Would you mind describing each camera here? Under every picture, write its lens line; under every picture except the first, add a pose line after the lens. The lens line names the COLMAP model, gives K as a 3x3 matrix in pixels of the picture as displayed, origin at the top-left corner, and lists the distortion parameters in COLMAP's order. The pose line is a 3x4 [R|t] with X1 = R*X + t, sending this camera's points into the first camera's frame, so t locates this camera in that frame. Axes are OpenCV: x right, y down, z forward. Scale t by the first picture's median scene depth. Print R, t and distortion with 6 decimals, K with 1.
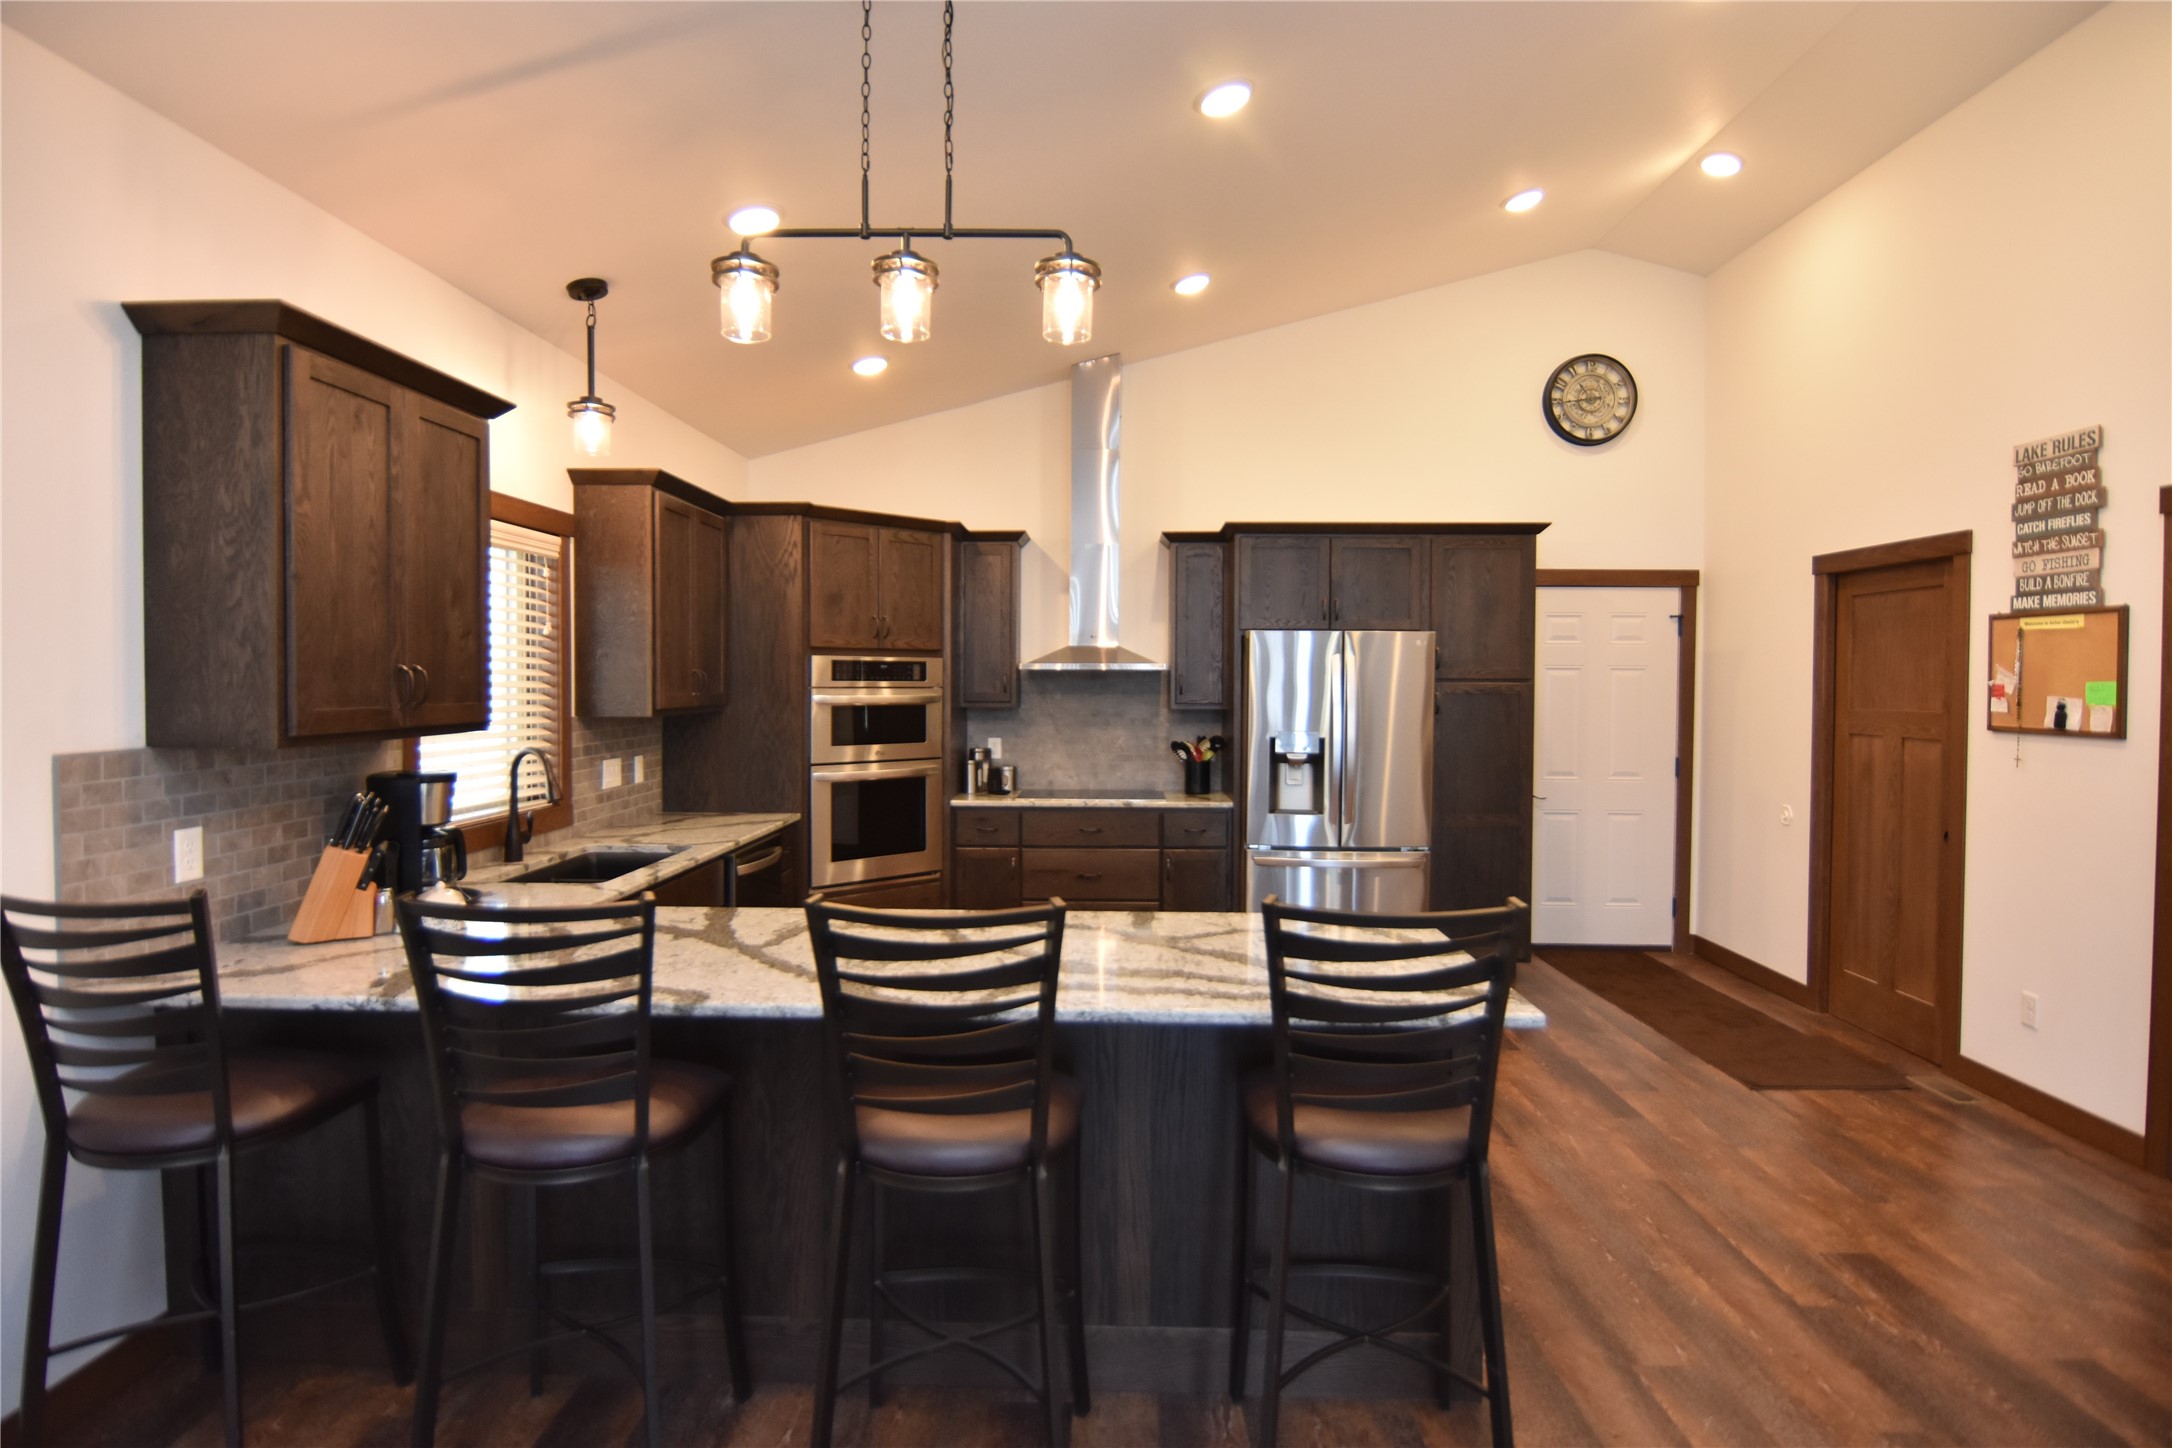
lens RADIAL K [[1150.1, 0, 1087.5], [0, 1150.1, 717.7], [0, 0, 1]] dist [-0.000617, -0.017109]
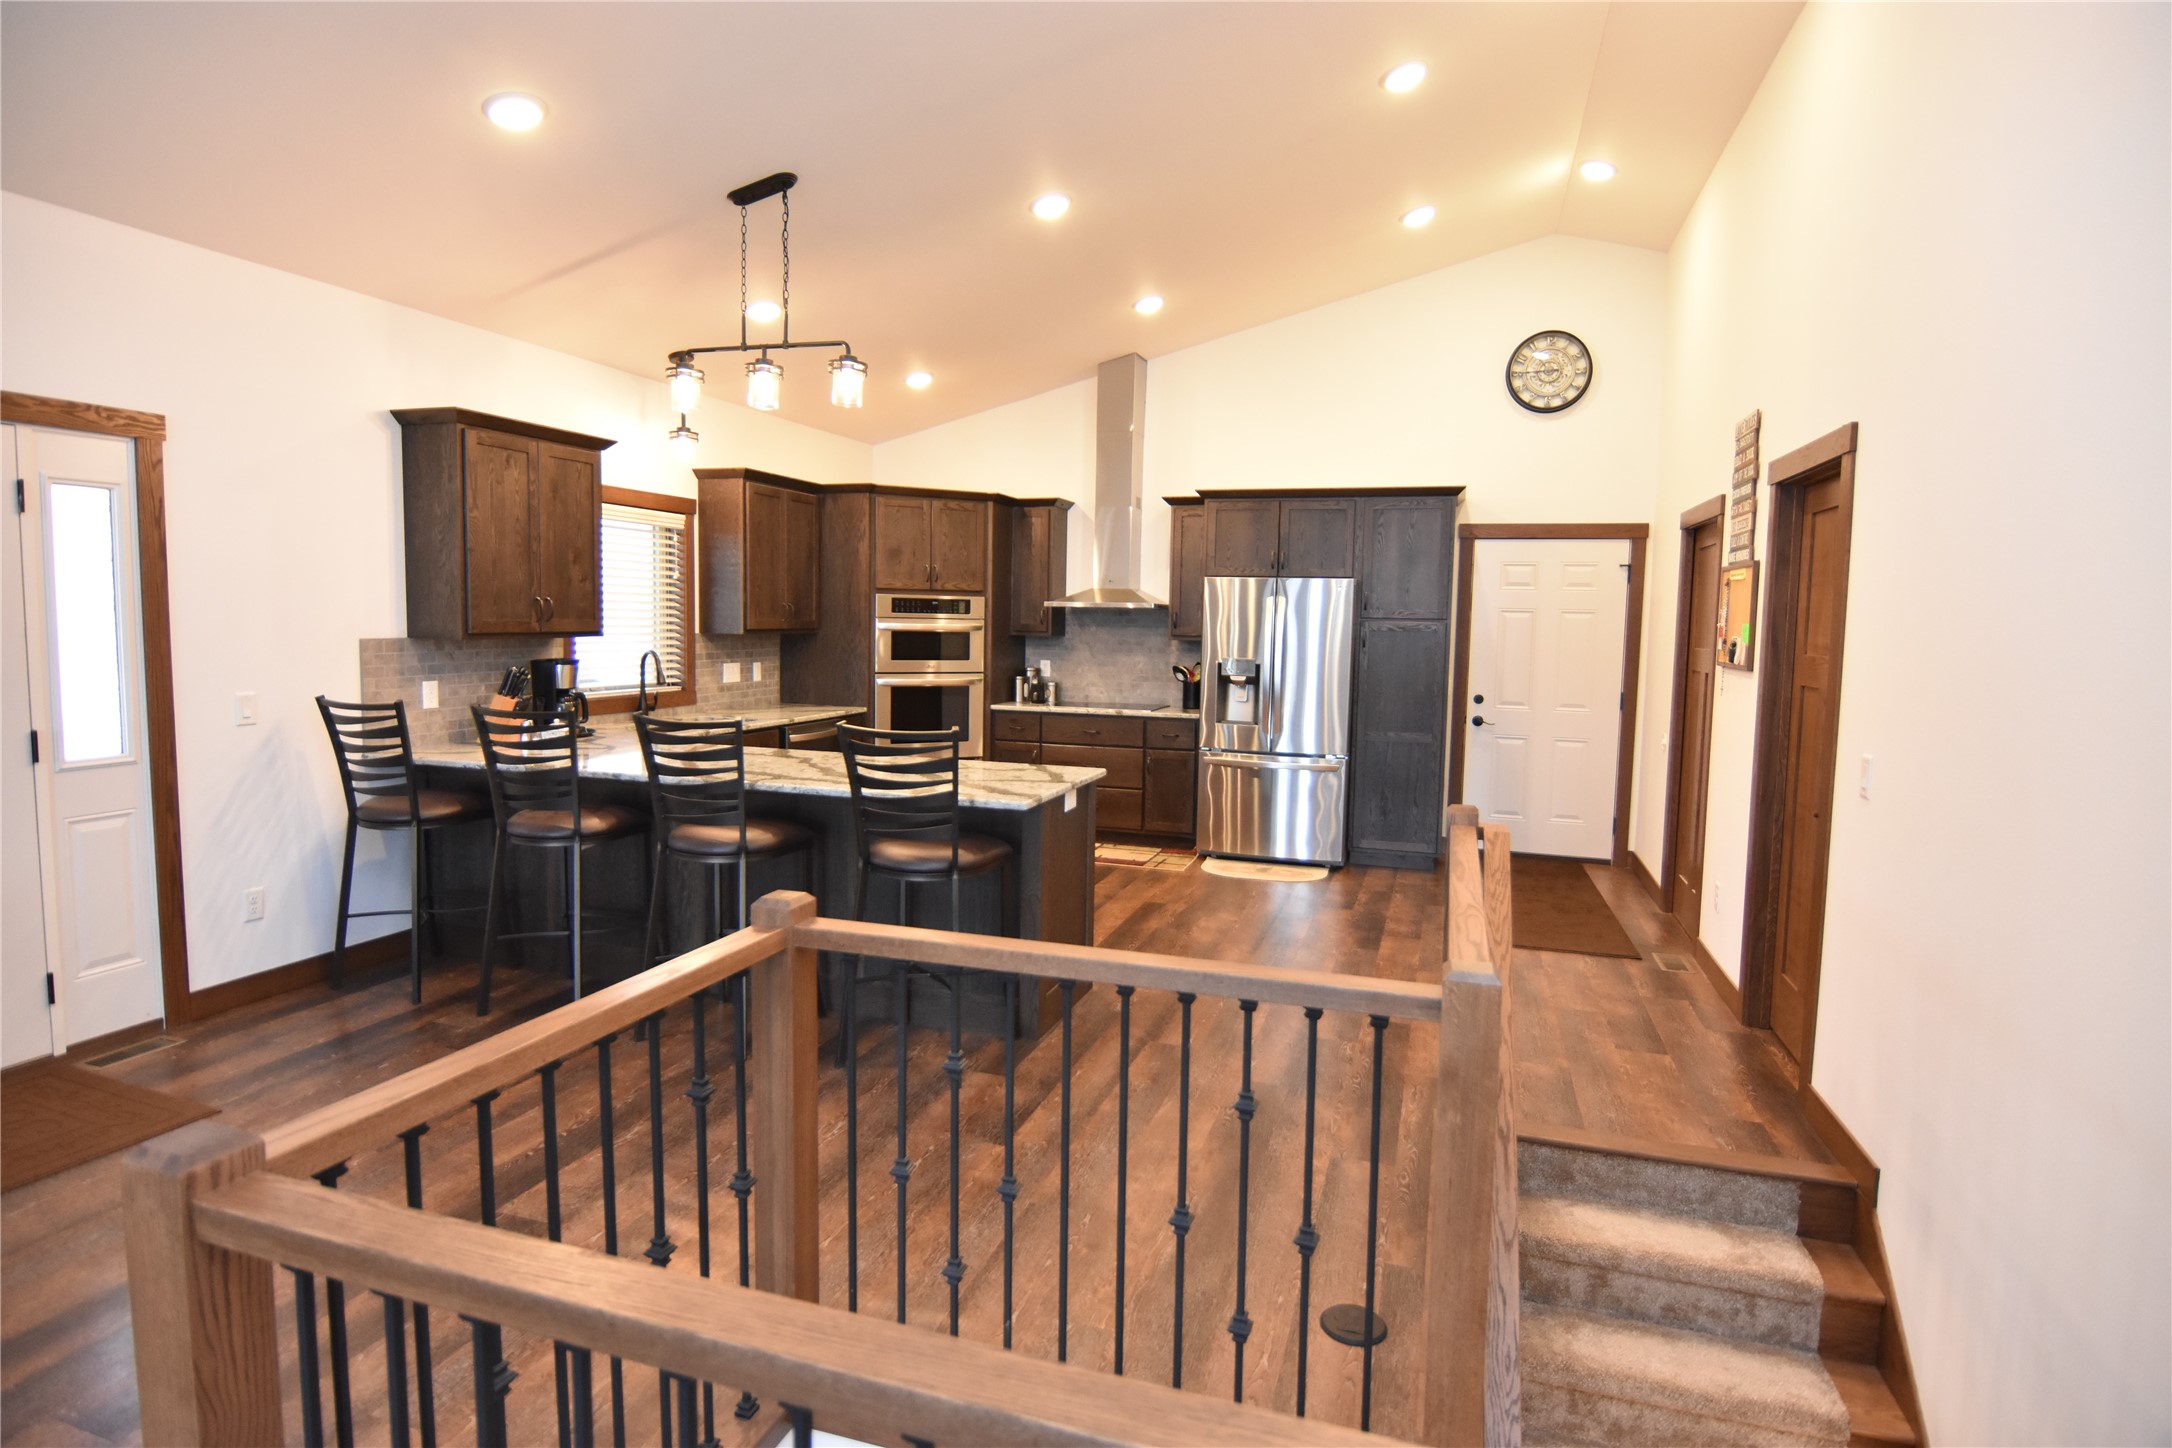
lens RADIAL K [[1150.1, 0, 1088.0], [0, 1150.1, 720.2], [0, 0, 1]] dist [-0.000617, -0.017109]
pose [[0.958727, 0.039341, -0.281594, 0.397845], [-0.024173, 0.998074, 0.057139, 0.012309], [0.283300, -0.047974, 0.957831, -0.262021]]
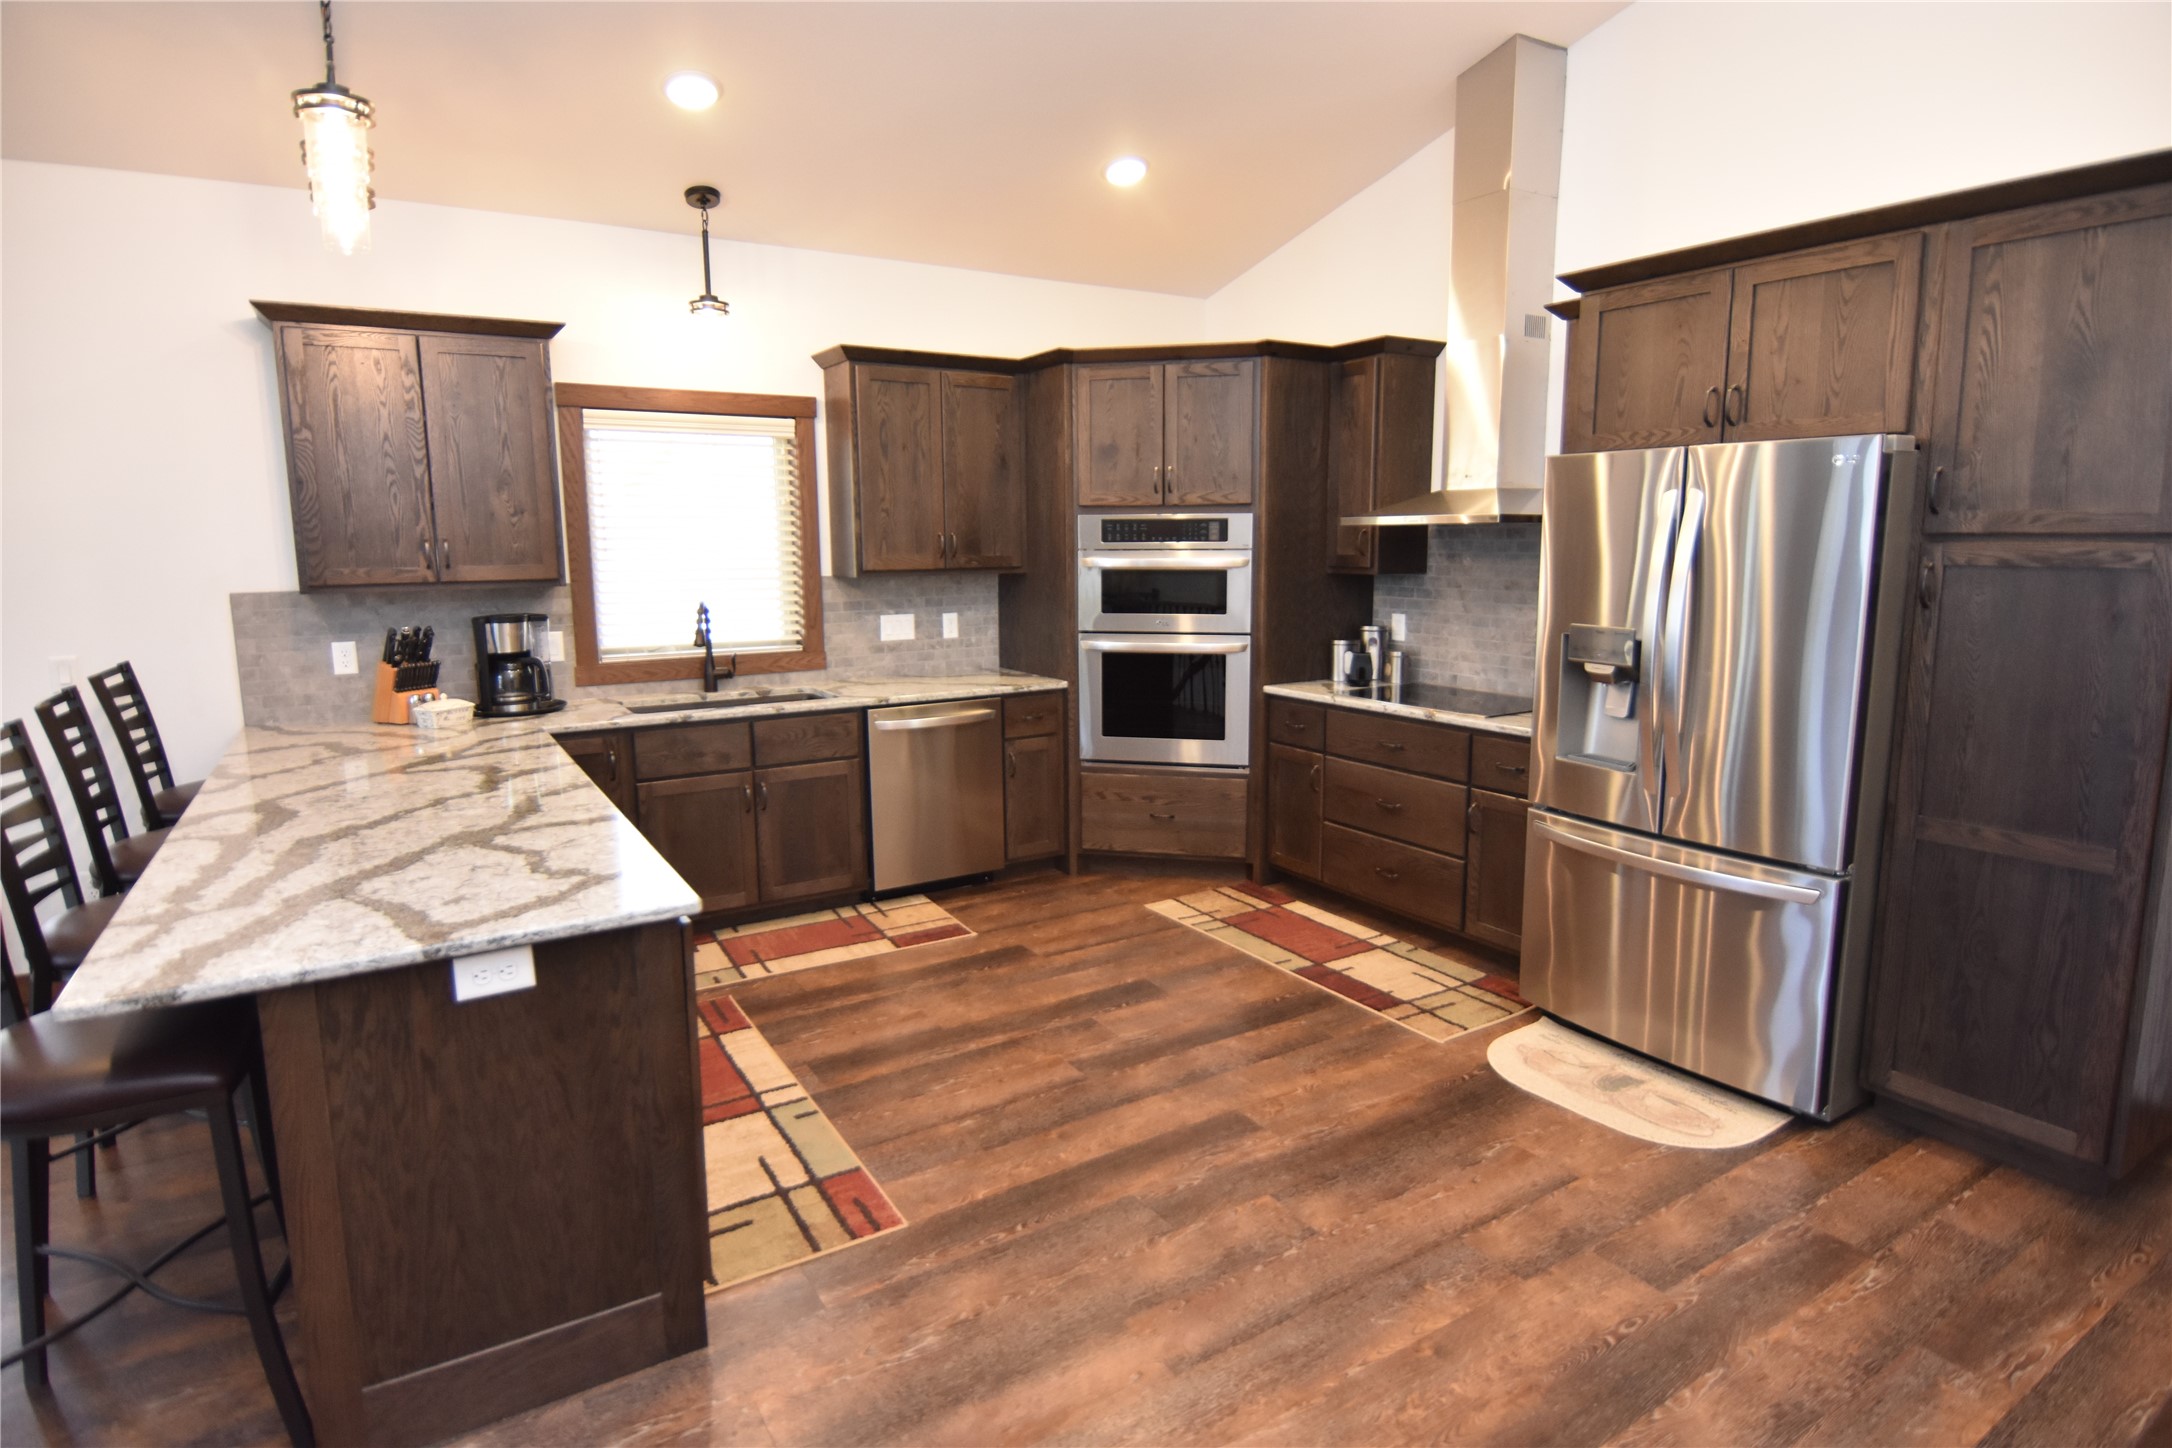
lens RADIAL K [[1150.1, 0, 1085.8], [0, 1150.1, 716.8], [0, 0, 1]] dist [-0.000617, -0.017109]
pose [[0.546935, 0.122537, -0.828158, 0.553768], [-0.018244, 0.990740, 0.134545, -0.017235], [0.836976, -0.058478, 0.544106, 0.478986]]
